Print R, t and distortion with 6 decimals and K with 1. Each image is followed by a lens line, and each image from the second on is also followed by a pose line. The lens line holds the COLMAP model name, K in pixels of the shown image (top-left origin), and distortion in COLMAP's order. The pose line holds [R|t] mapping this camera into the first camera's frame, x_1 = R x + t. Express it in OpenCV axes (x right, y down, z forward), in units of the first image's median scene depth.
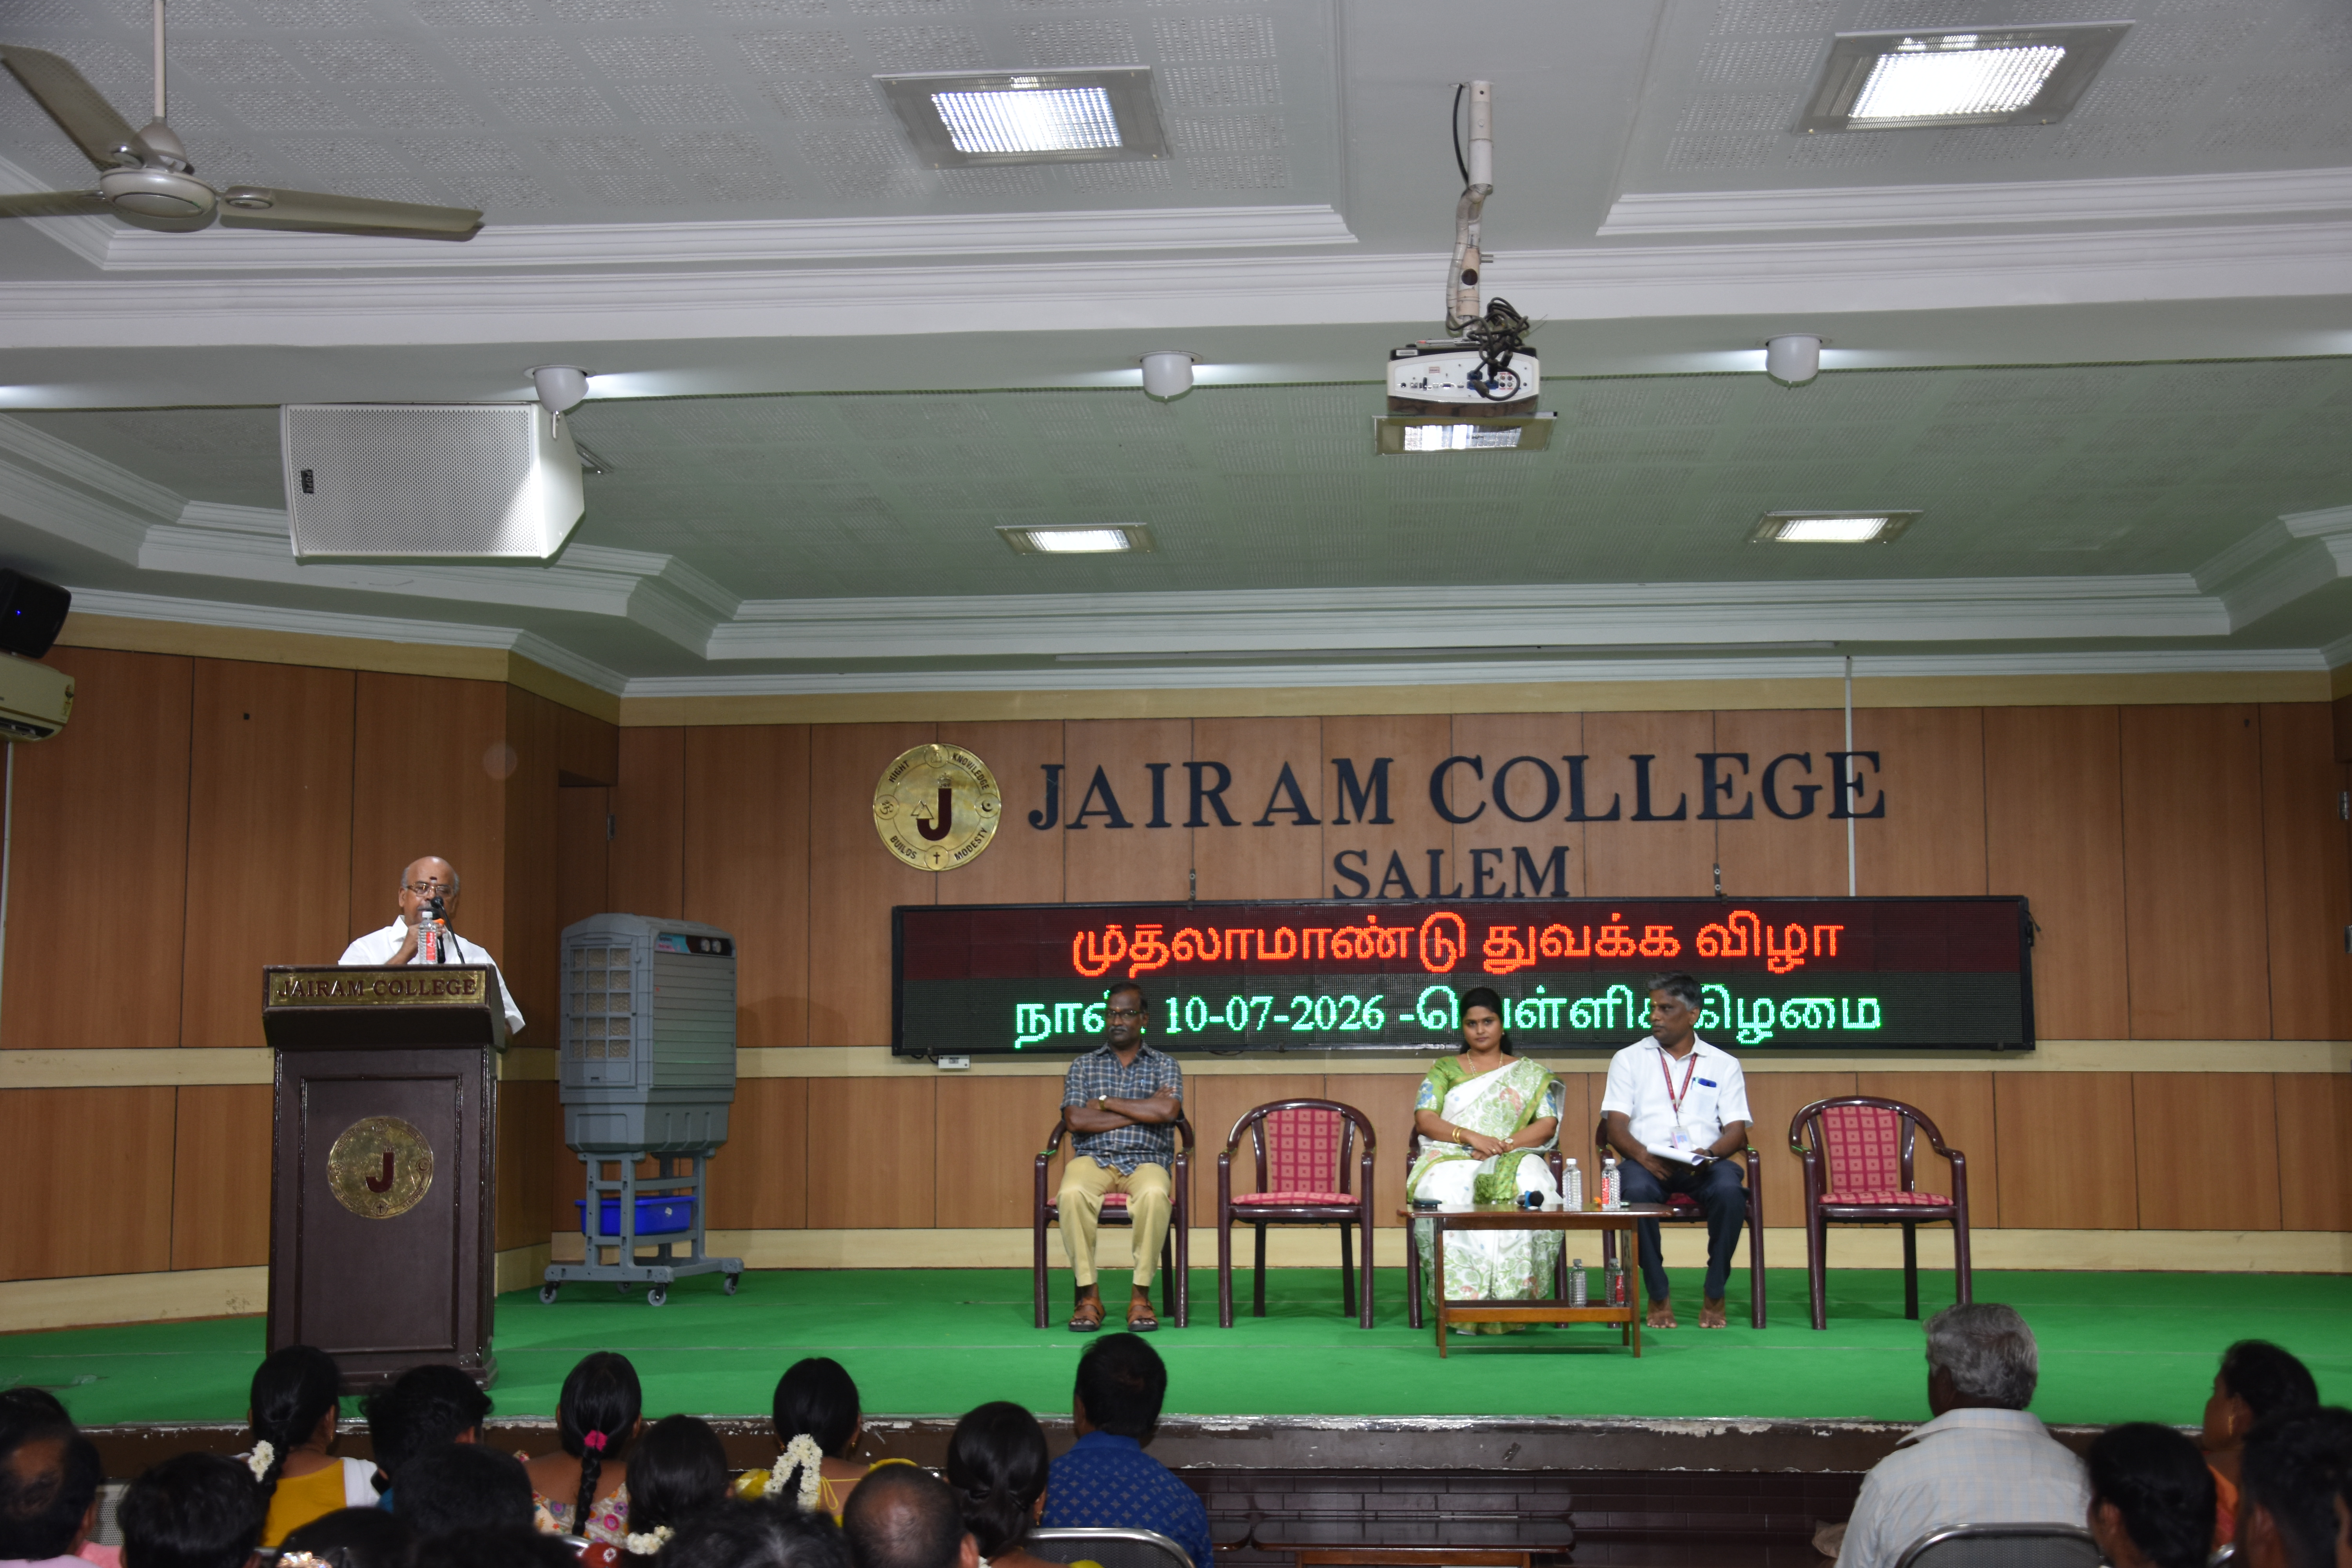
lens RADIAL K [[2594.4, 0, 1176.0], [0, 2594.4, 784.0], [0, 0, 1]] dist [-0.001626, 0.026308]
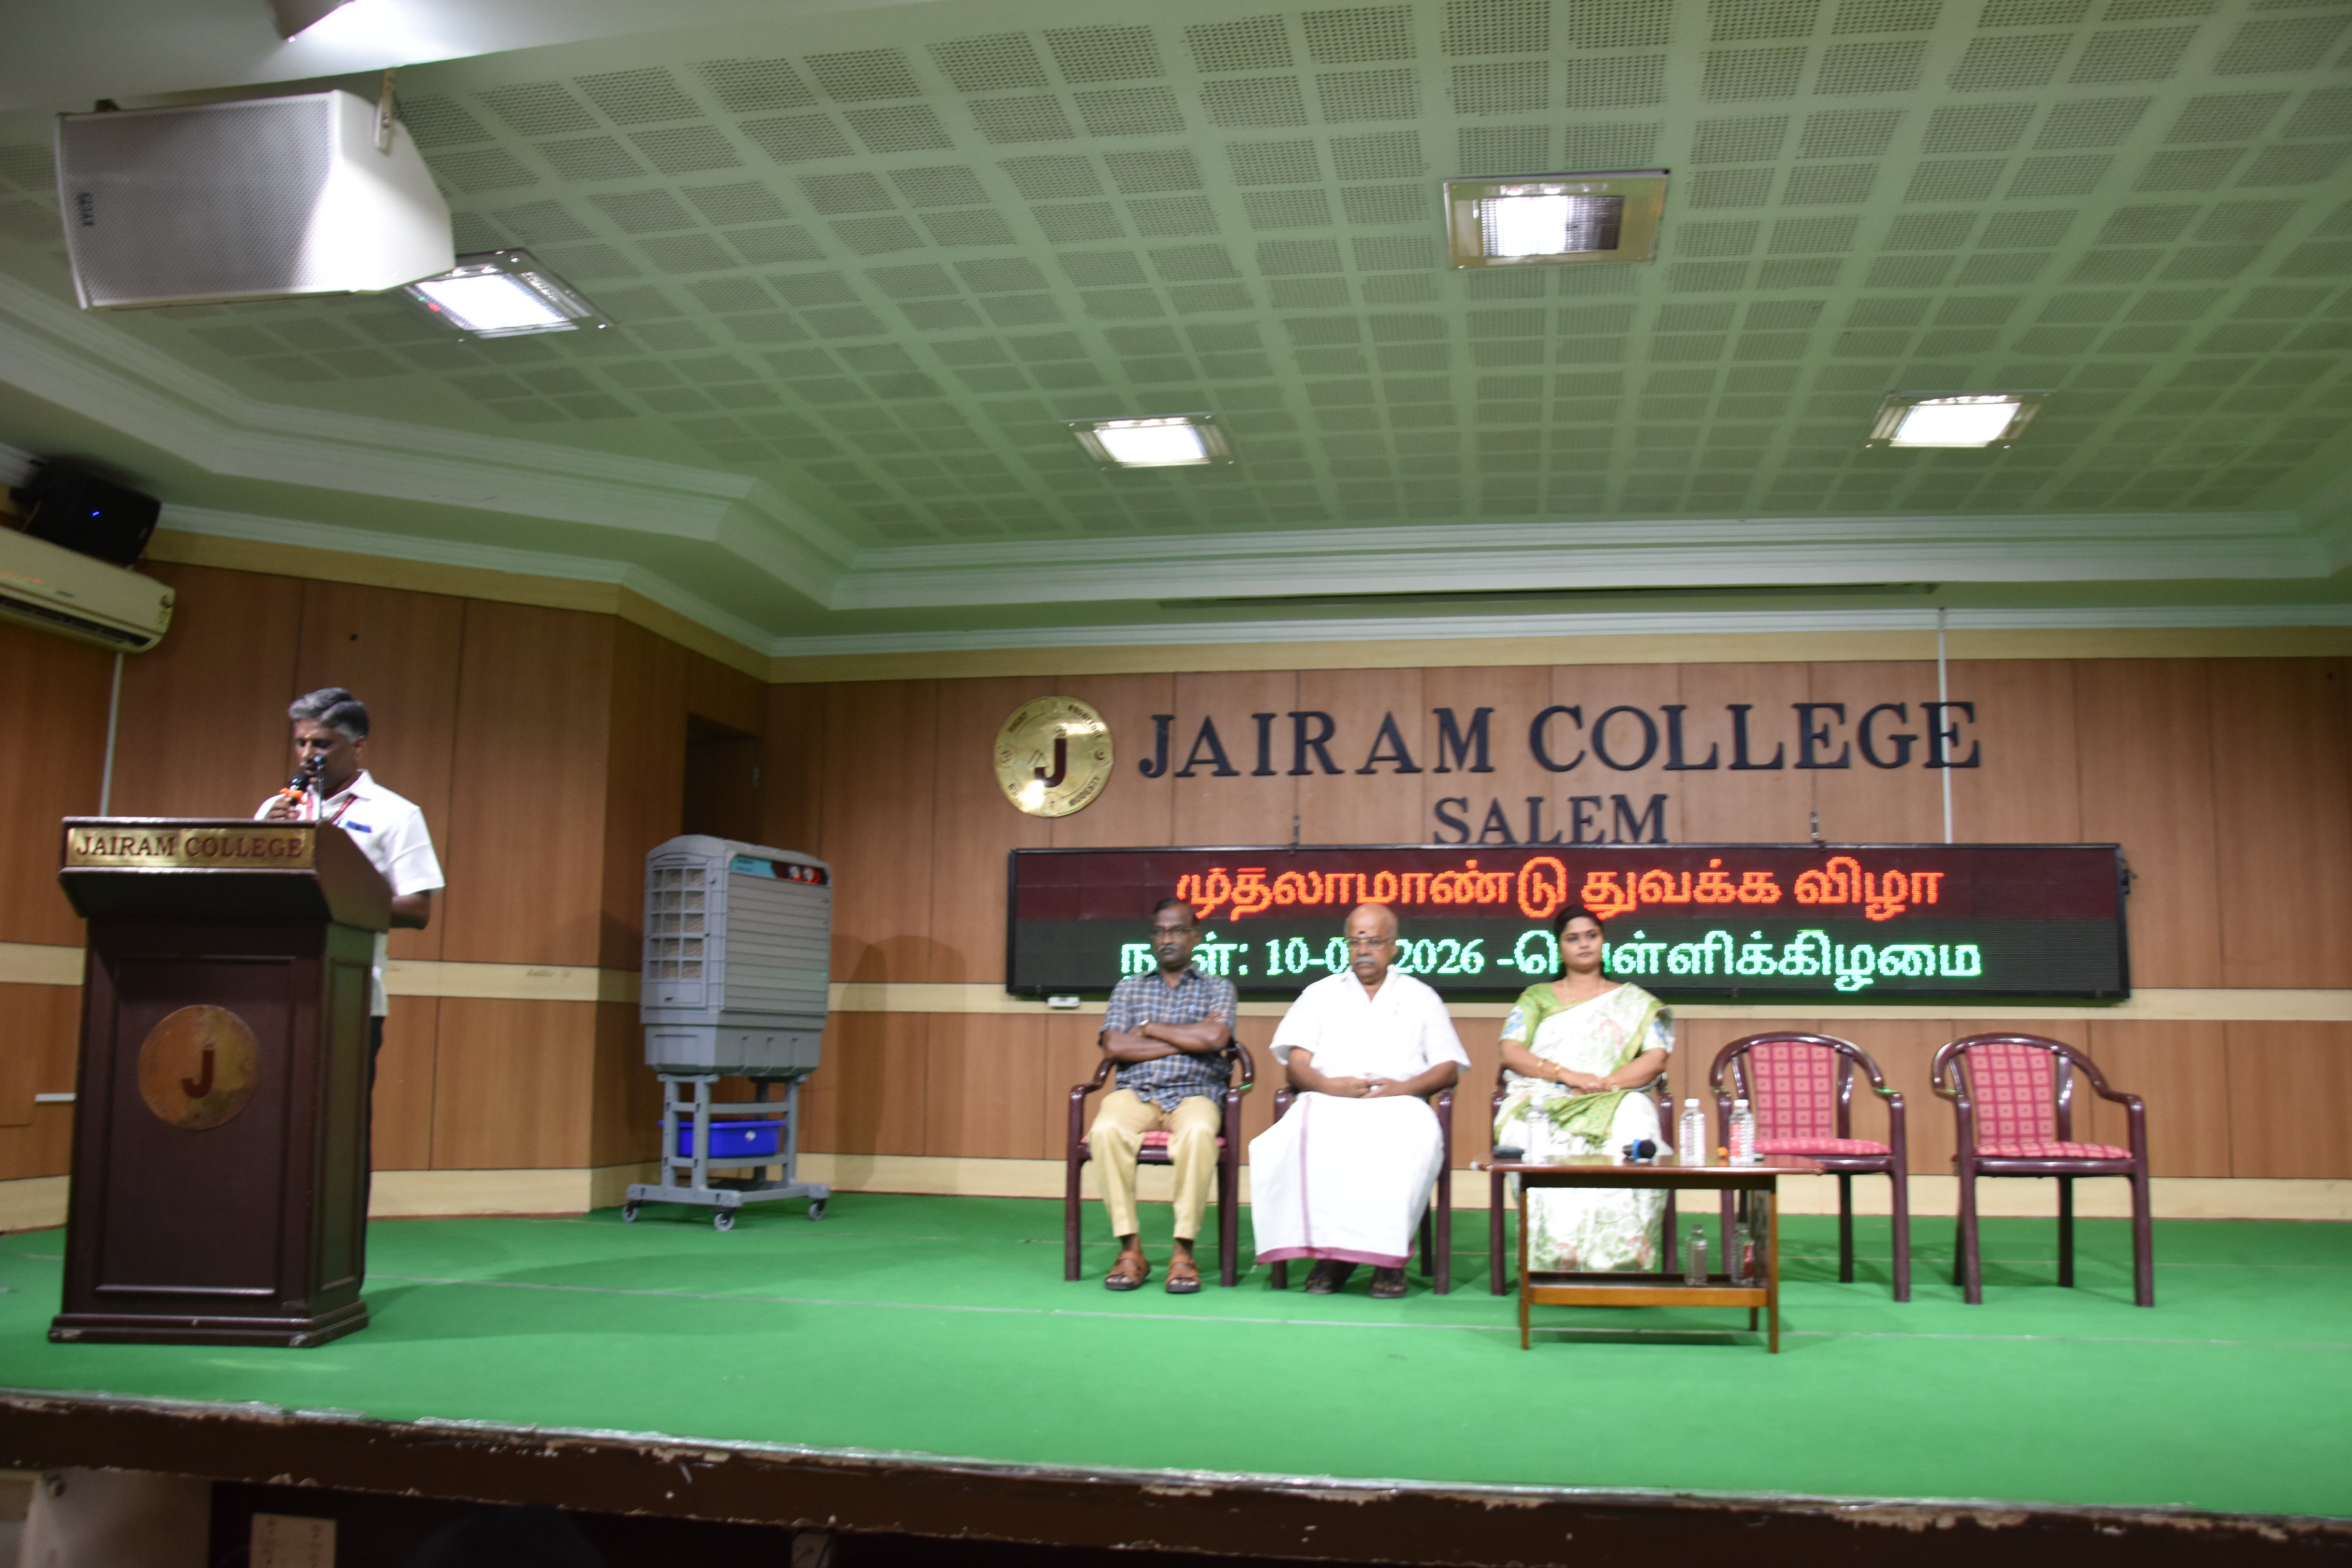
lens RADIAL K [[1740.2, 0, 1200.9], [0, 1740.2, 785.4], [0, 0, 1]] dist [-0.143677, 0.118597]
pose [[0.994937, 0.003909, -0.100421, 0.038437], [-0.007824, 0.999223, -0.038617, 0.048377], [0.100192, 0.039207, 0.994195, 0.317800]]
